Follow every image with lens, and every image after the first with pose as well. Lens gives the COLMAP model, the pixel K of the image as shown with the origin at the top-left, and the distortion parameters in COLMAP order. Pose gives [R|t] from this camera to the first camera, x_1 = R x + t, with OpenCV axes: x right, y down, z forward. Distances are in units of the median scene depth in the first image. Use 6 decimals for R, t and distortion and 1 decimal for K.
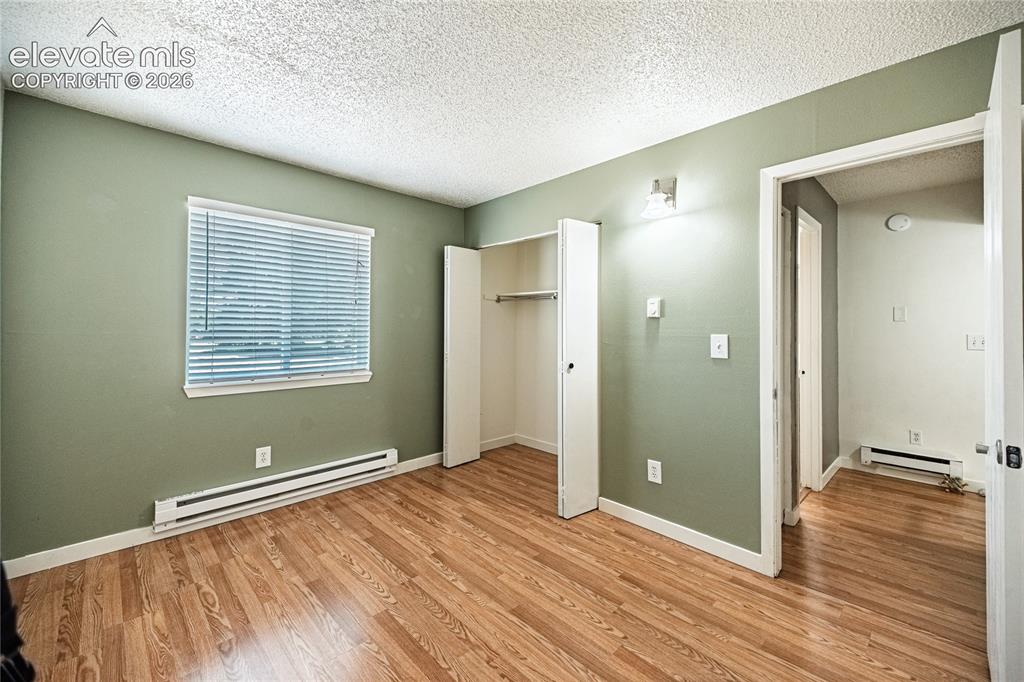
lens RADIAL K [[415.3, 0, 509.5], [0, 415.3, 328.8], [0, 0, 1]] dist [0.049058, -0.012776]
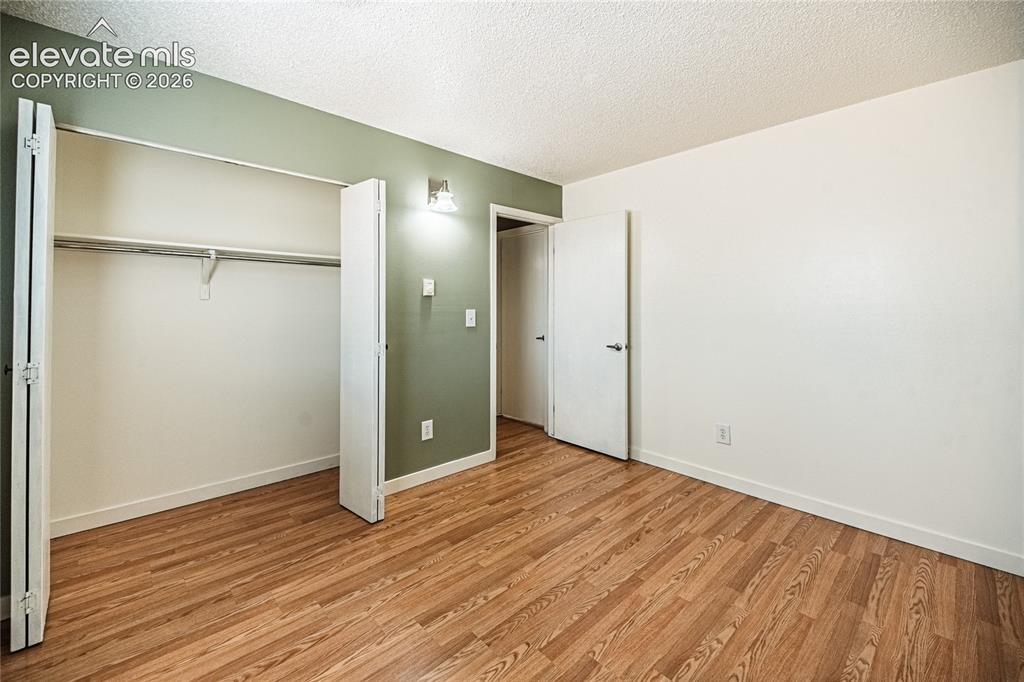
lens RADIAL K [[418.2, 0, 514.8], [0, 418.2, 312.9], [0, 0, 1]] dist [0.019561, -0.000718]
pose [[0.008355, -0.017804, 0.999807, -0.789090], [-0.003319, 0.999835, 0.017833, -0.001424], [-0.999960, -0.003468, 0.008294, 0.753220]]
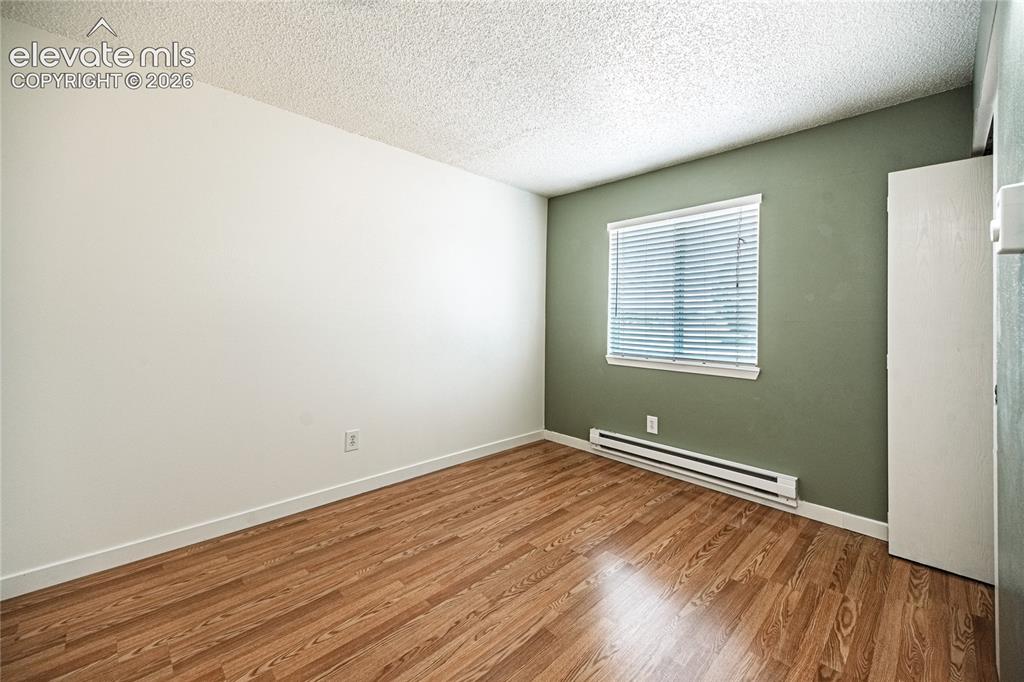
lens RADIAL K [[410.6, 0, 512.2], [0, 410.6, 317.0], [0, 0, 1]] dist [0.032913, -0.000247]
pose [[0.010010, -0.010382, -0.999896, 0.628476], [-0.013795, 0.999850, -0.010520, 0.023049], [0.999855, 0.013899, 0.009865, 0.658506]]
